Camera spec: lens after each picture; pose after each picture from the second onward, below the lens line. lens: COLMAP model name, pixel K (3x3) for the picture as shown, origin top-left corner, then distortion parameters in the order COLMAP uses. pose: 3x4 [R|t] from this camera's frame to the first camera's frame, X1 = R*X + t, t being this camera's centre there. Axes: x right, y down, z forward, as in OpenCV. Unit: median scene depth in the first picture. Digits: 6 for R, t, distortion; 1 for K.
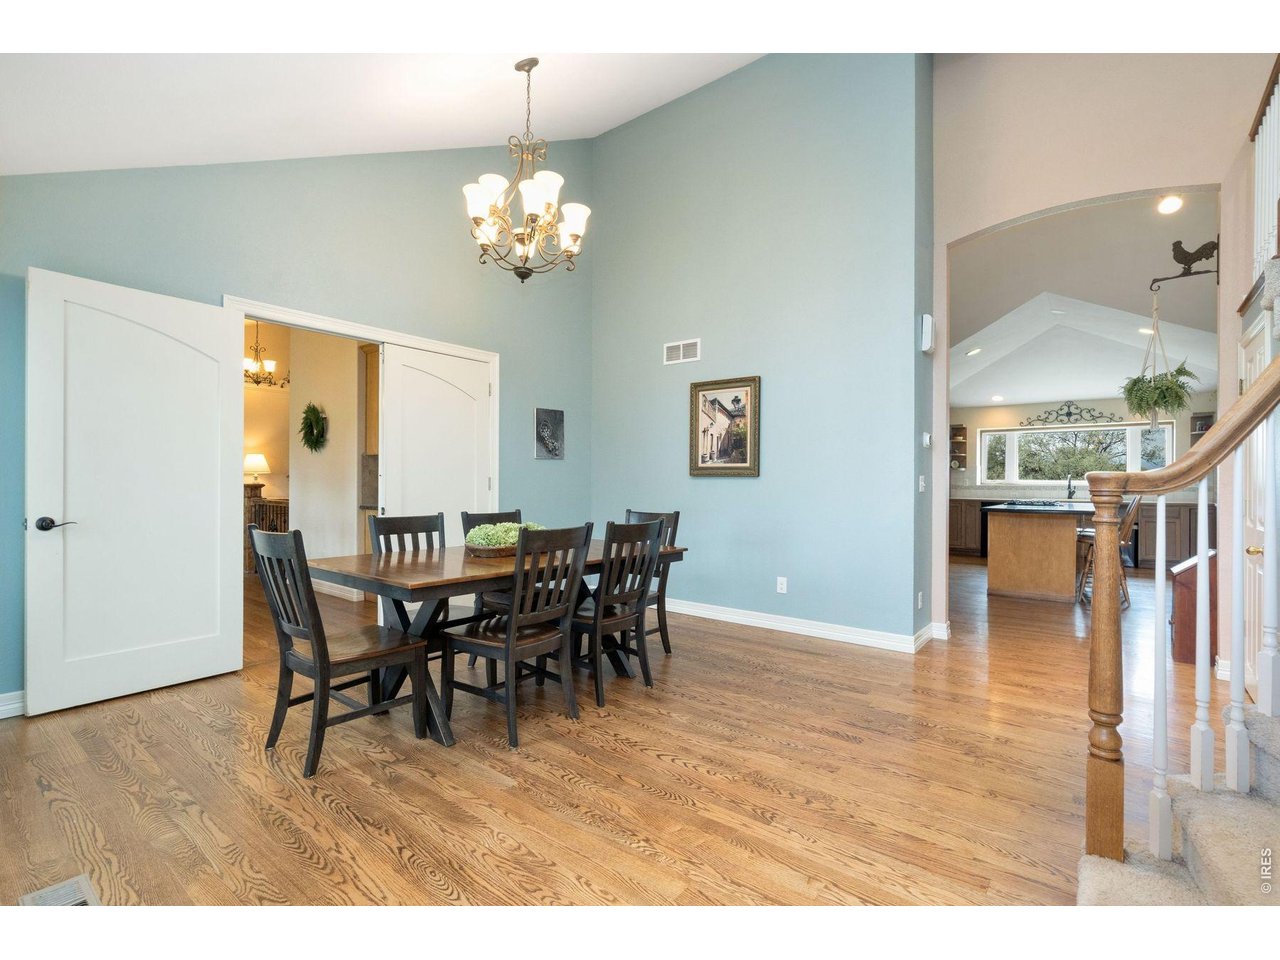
lens RADIAL K [[595.8, 0, 643.7], [0, 595.8, 481.0], [0, 0, 1]] dist [0.001252, 0.000161]
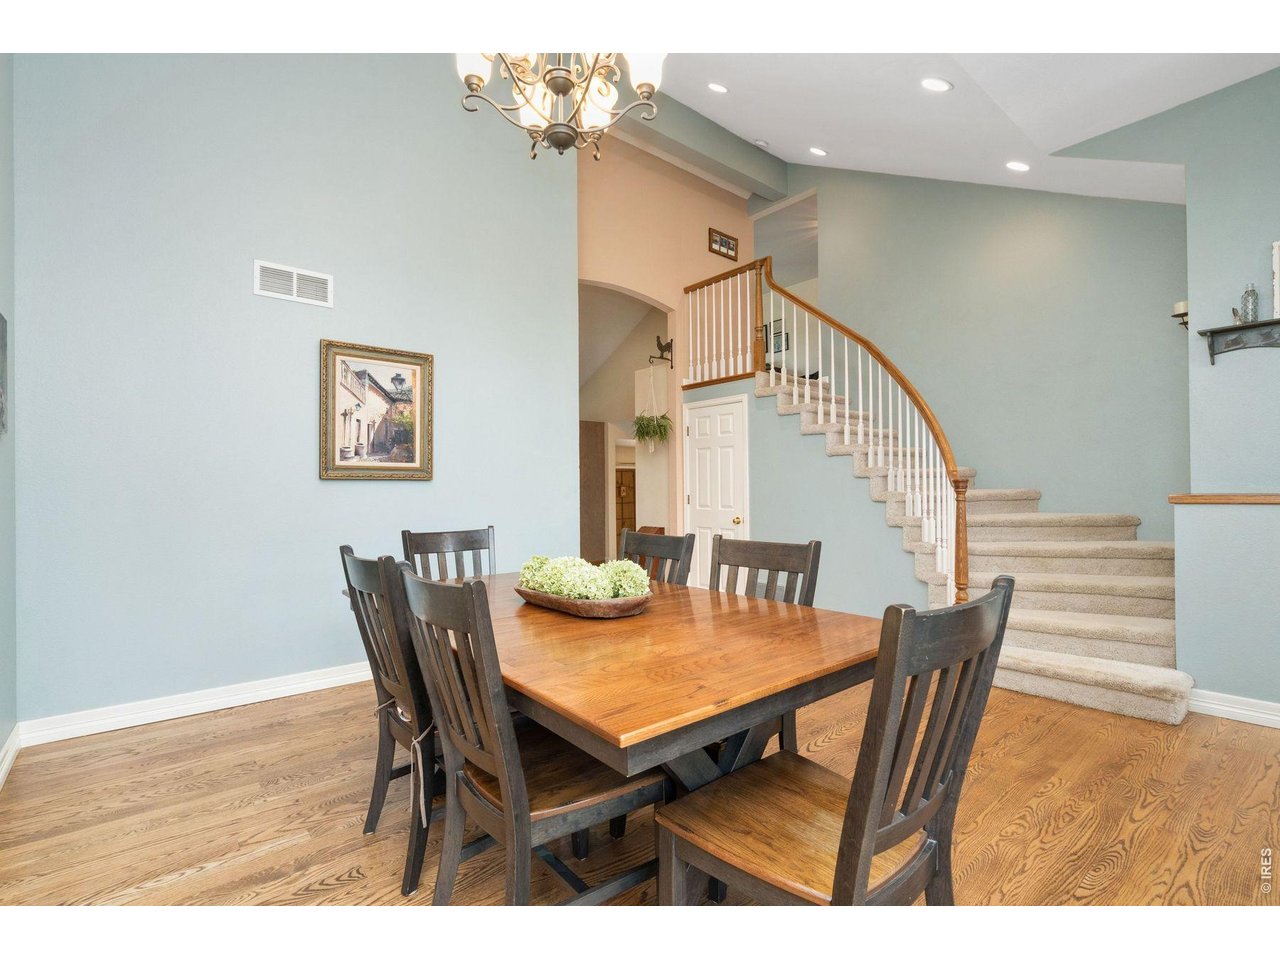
lens RADIAL K [[595.8, 0, 643.5], [0, 595.8, 478.9], [0, 0, 1]] dist [0.001252, 0.000161]
pose [[0.185533, 0.002729, 0.982634, -0.522282], [0.004277, 0.999984, -0.003585, -0.004747], [-0.982629, 0.004868, 0.185519, 0.544351]]
